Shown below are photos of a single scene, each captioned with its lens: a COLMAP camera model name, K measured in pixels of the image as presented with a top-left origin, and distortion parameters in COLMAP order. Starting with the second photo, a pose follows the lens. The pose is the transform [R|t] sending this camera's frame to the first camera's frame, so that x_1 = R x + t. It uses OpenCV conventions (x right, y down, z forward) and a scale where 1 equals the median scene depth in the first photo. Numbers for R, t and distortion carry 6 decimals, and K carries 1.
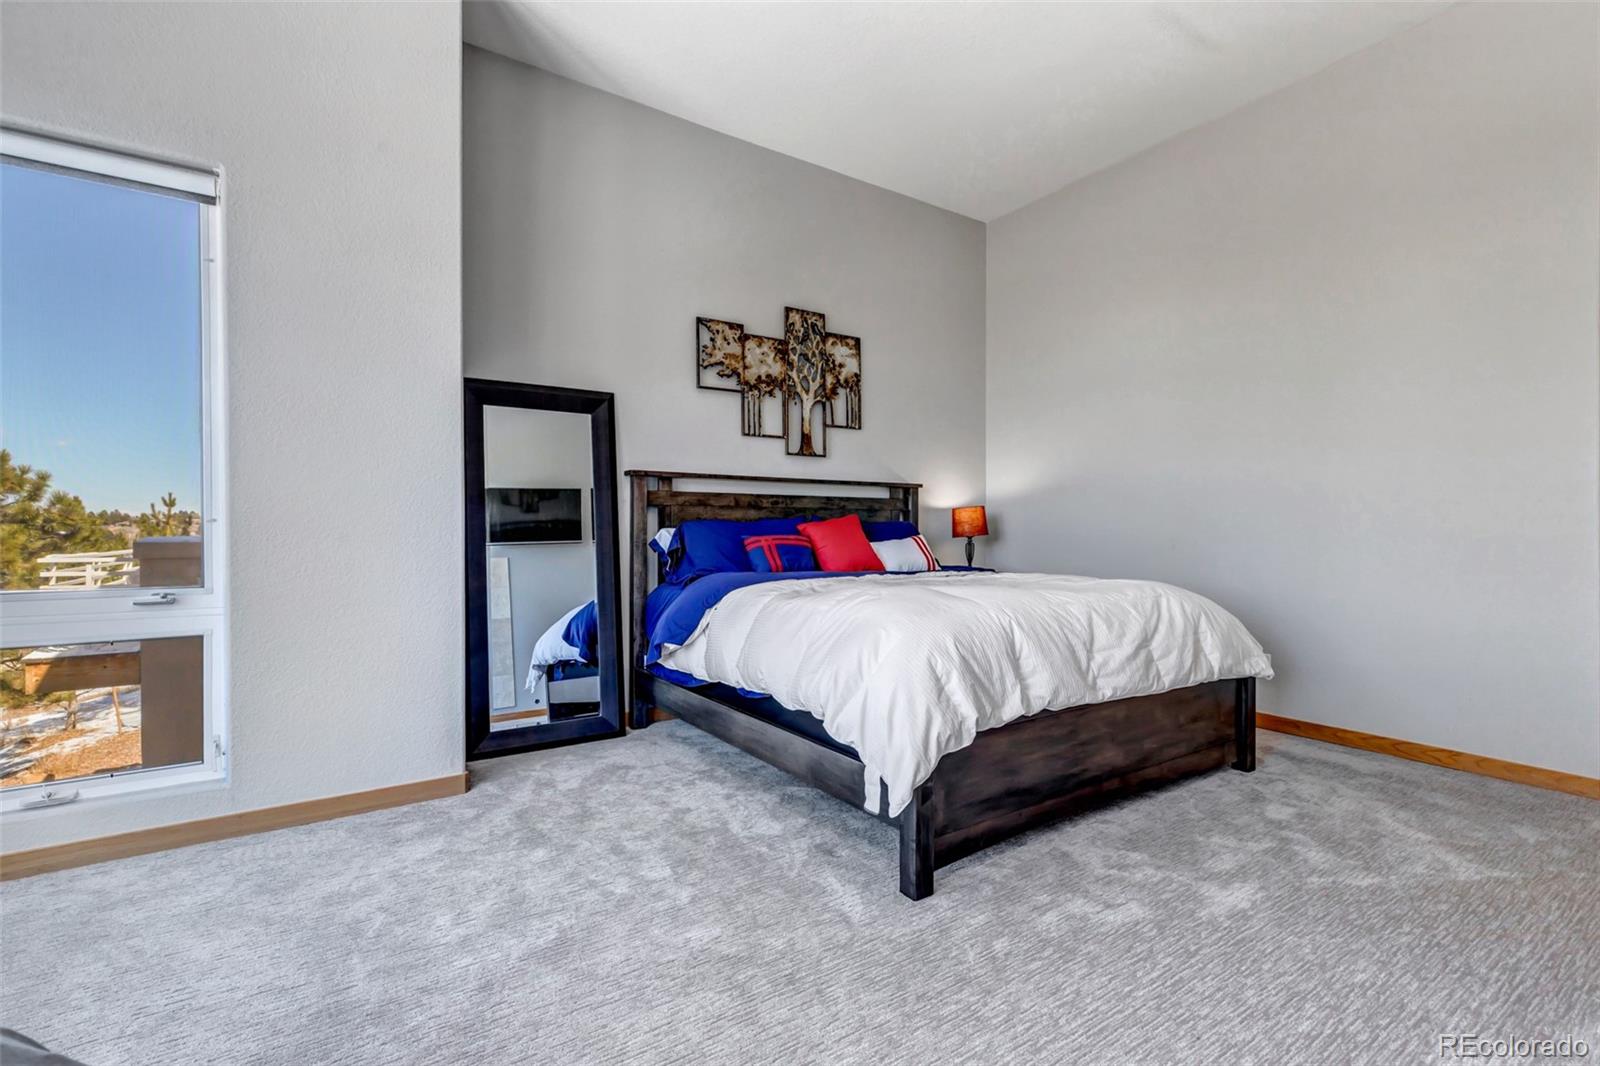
lens RADIAL K [[729.5, 0, 796.0], [0, 729.5, 530.4], [0, 0, 1]] dist [0.004942, -0.000618]
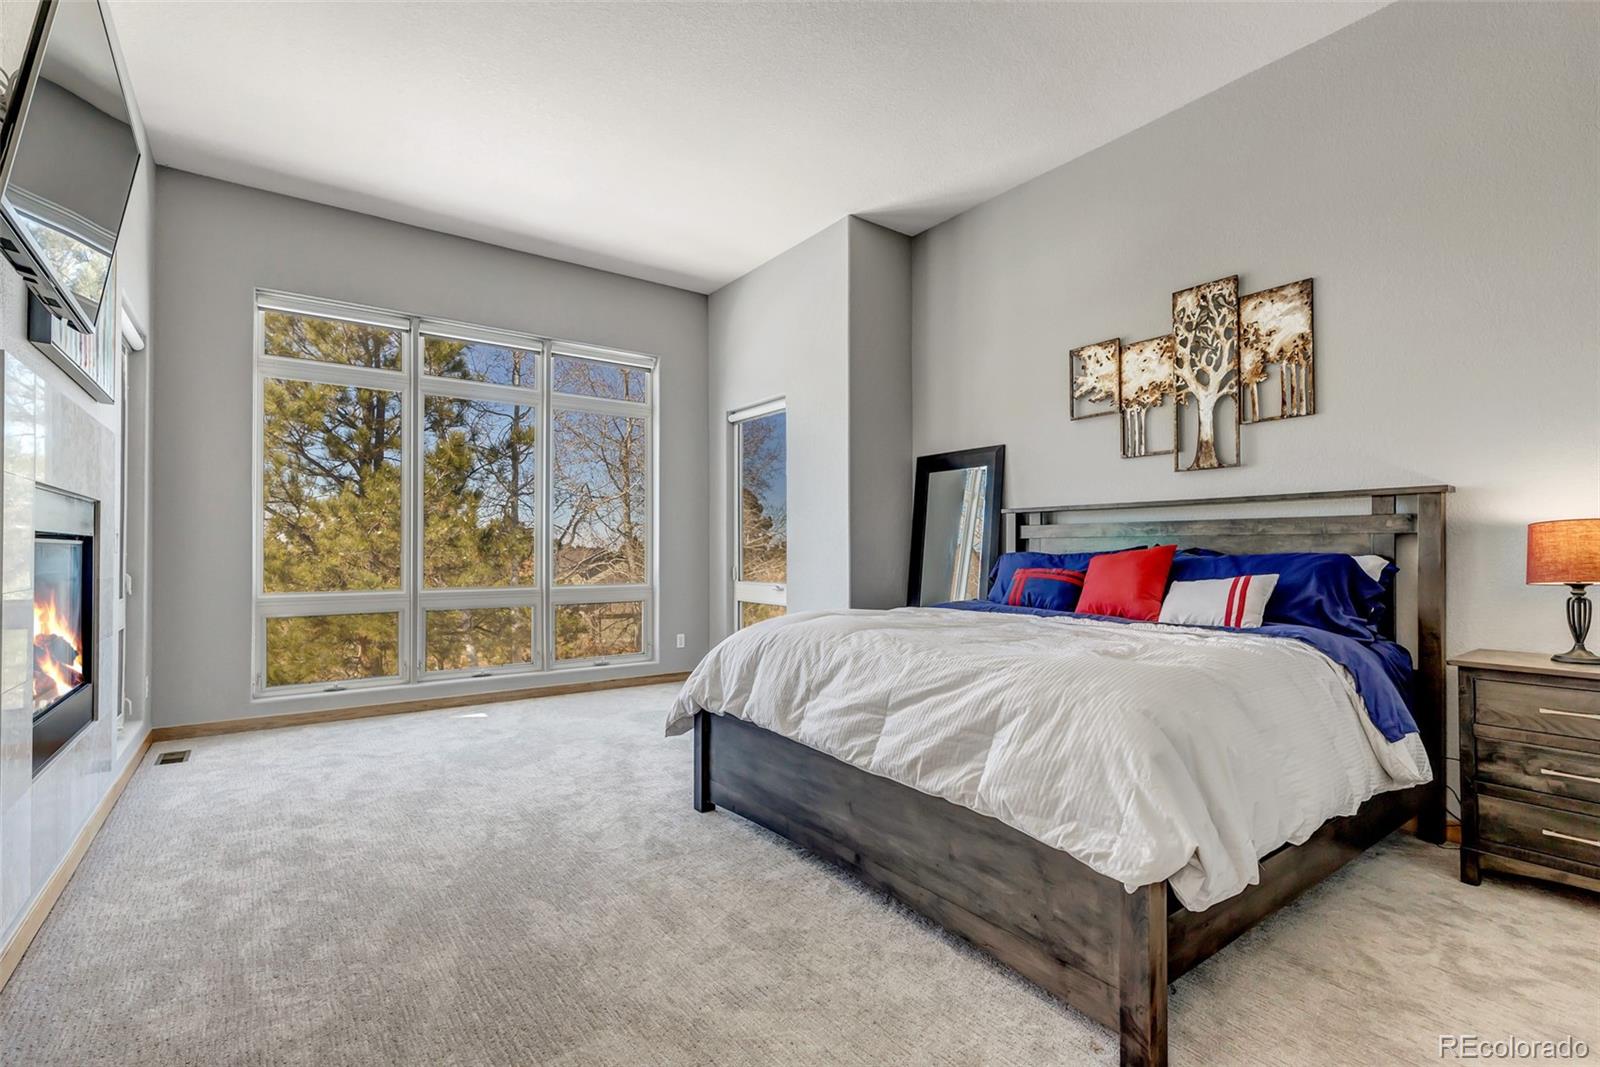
lens RADIAL K [[729.5, 0, 801.0], [0, 729.5, 547.7], [0, 0, 1]] dist [0.004942, -0.000618]
pose [[0.041043, -0.006929, -0.999133, 0.788168], [-0.004422, 0.999965, -0.007117, -0.010519], [0.999148, 0.004710, 0.041011, 0.542059]]
